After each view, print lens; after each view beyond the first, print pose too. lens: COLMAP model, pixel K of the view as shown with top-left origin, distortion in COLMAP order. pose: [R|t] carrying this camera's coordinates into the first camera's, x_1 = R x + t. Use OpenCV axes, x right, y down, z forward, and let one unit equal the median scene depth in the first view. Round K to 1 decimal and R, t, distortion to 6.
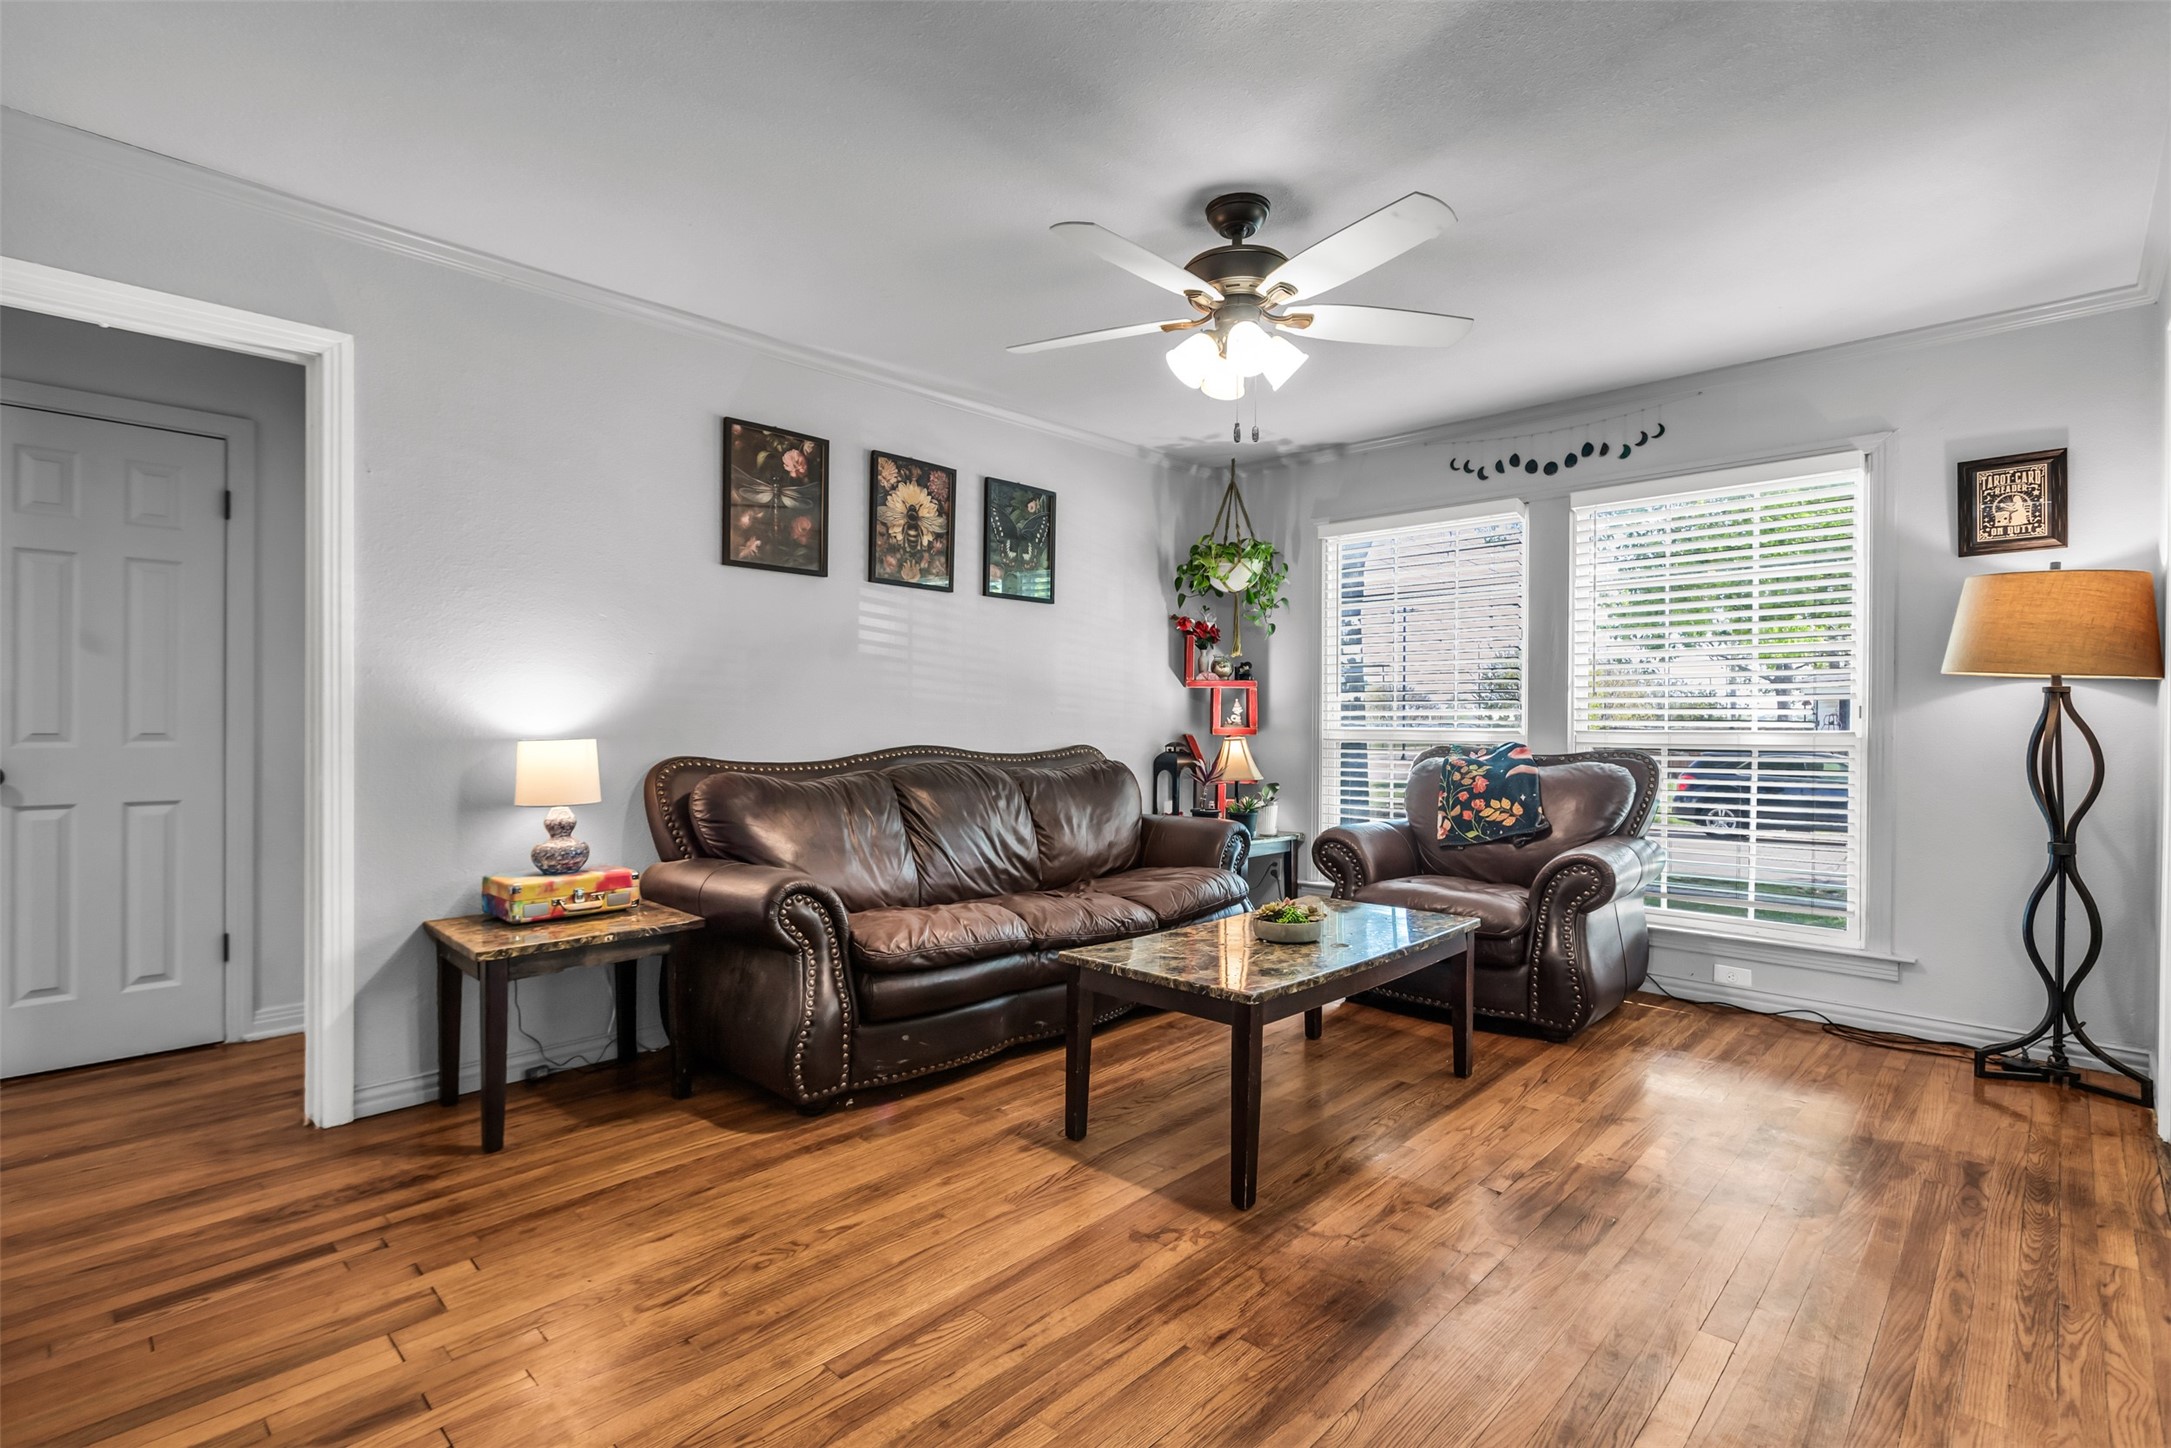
lens RADIAL K [[1024.6, 0, 1085.5], [0, 1024.6, 724.0], [0, 0, 1]] dist [-0.001703, 0.007252]
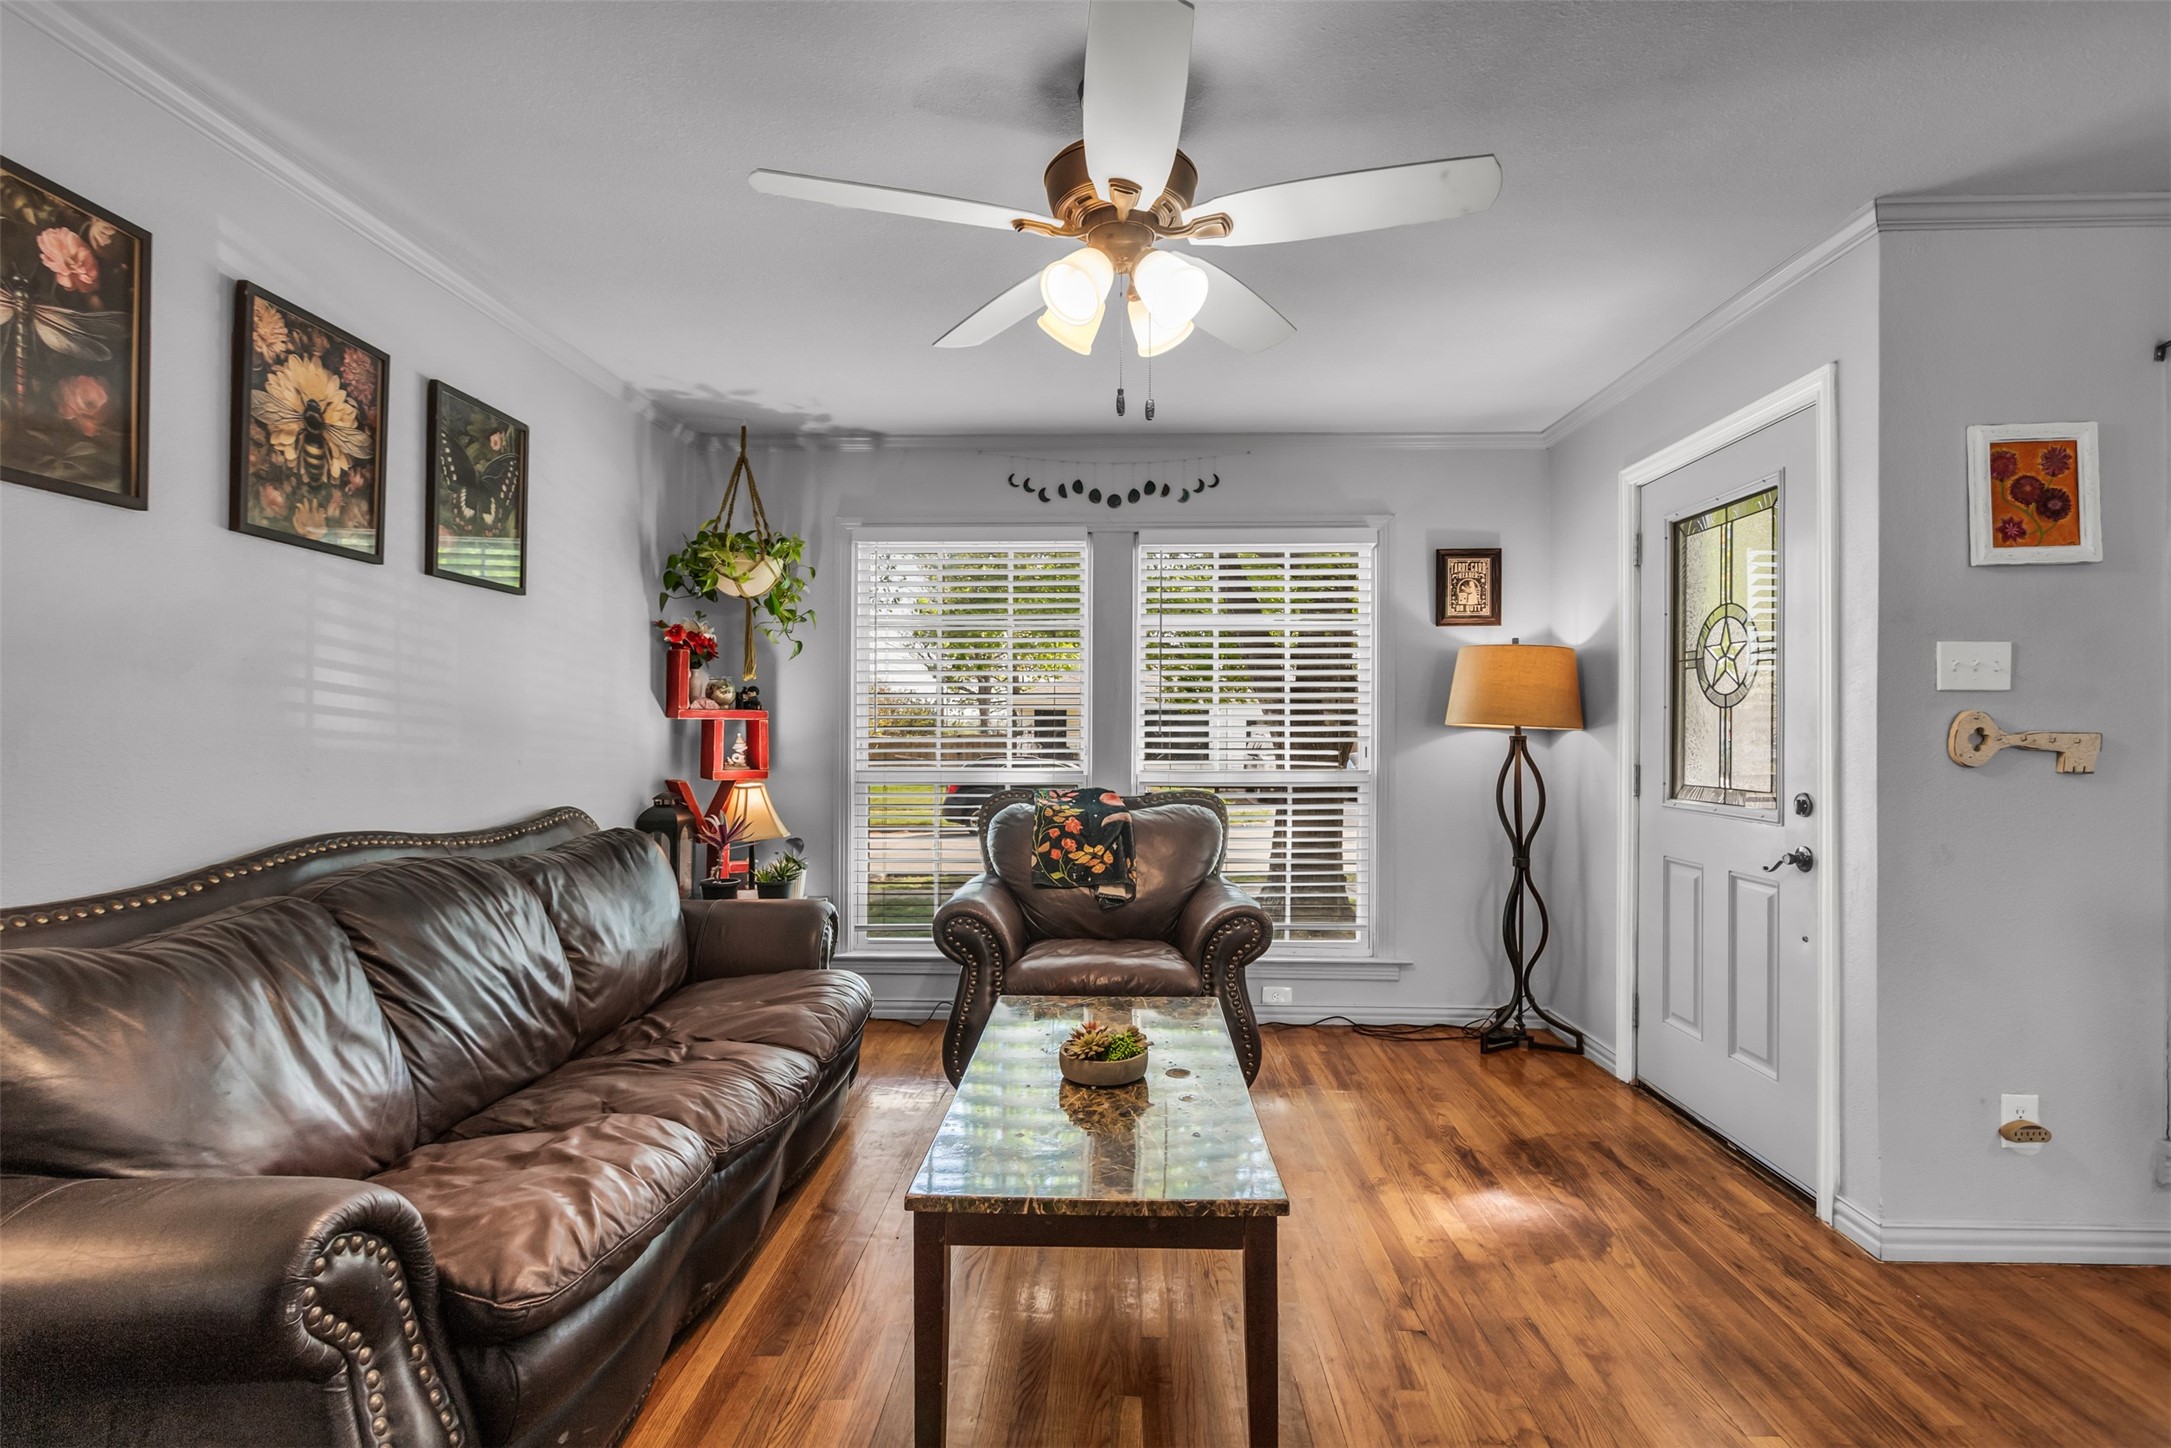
lens RADIAL K [[1024.6, 0, 1085.5], [0, 1024.6, 724.0], [0, 0, 1]] dist [-0.001703, 0.007252]
pose [[0.745035, 0.000490, 0.667025, -0.225146], [0.002848, 0.999988, -0.003915, -0.034740], [-0.667020, 0.004816, 0.745025, 0.304180]]
